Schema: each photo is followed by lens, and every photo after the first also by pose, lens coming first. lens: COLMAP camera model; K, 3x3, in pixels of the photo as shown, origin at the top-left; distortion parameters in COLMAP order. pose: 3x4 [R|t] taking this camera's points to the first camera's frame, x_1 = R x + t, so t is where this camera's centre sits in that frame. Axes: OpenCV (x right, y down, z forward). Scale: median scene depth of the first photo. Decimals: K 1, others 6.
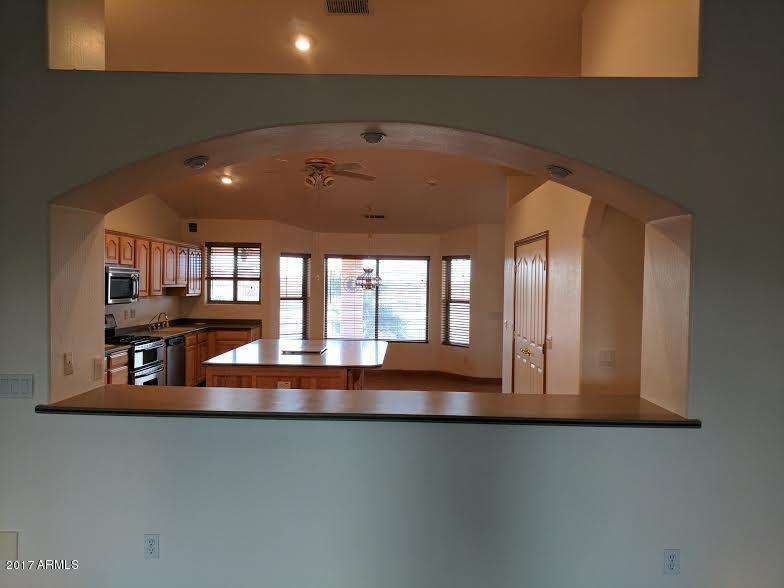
lens RADIAL K [[591.8, 0, 392.8], [0, 591.8, 303.3], [0, 0, 1]] dist [0.005239, -0.000519]
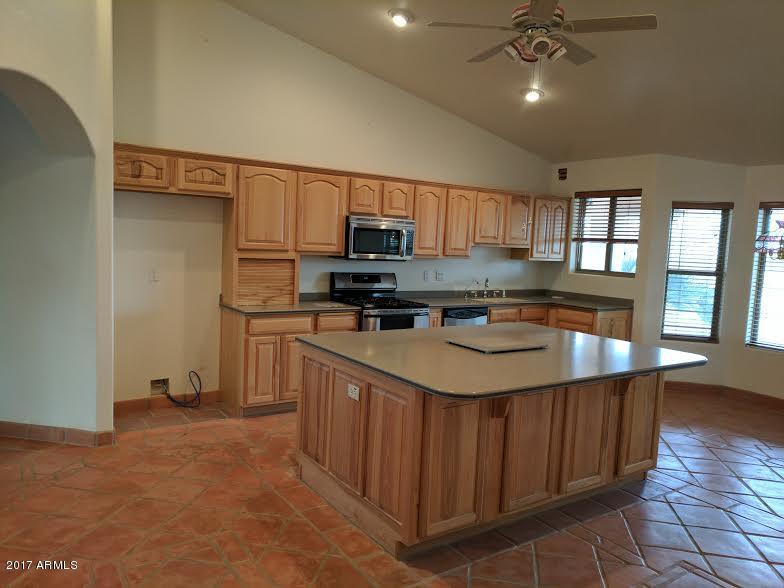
lens RADIAL K [[591.8, 0, 392.8], [0, 591.8, 303.3], [0, 0, 1]] dist [0.005239, -0.000519]
pose [[0.577819, 0.095146, -0.810600, 0.179275], [-0.064391, 0.995400, 0.070938, 0.000565], [0.813621, 0.011206, 0.581288, 0.361771]]
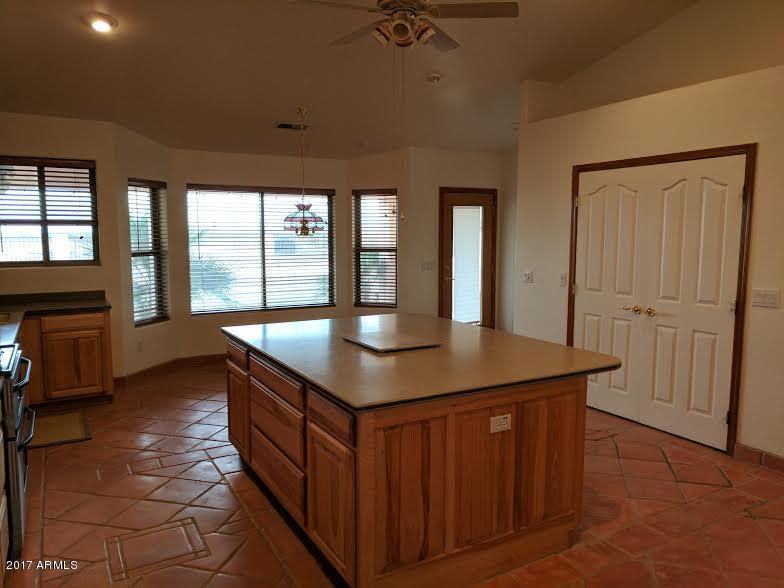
lens RADIAL K [[591.8, 0, 392.8], [0, 591.8, 303.3], [0, 0, 1]] dist [0.005239, -0.000519]
pose [[0.859129, -0.078507, 0.505701, -0.274102], [0.033105, 0.994619, 0.098166, -0.008681], [-0.510687, -0.067596, 0.857105, 0.331698]]
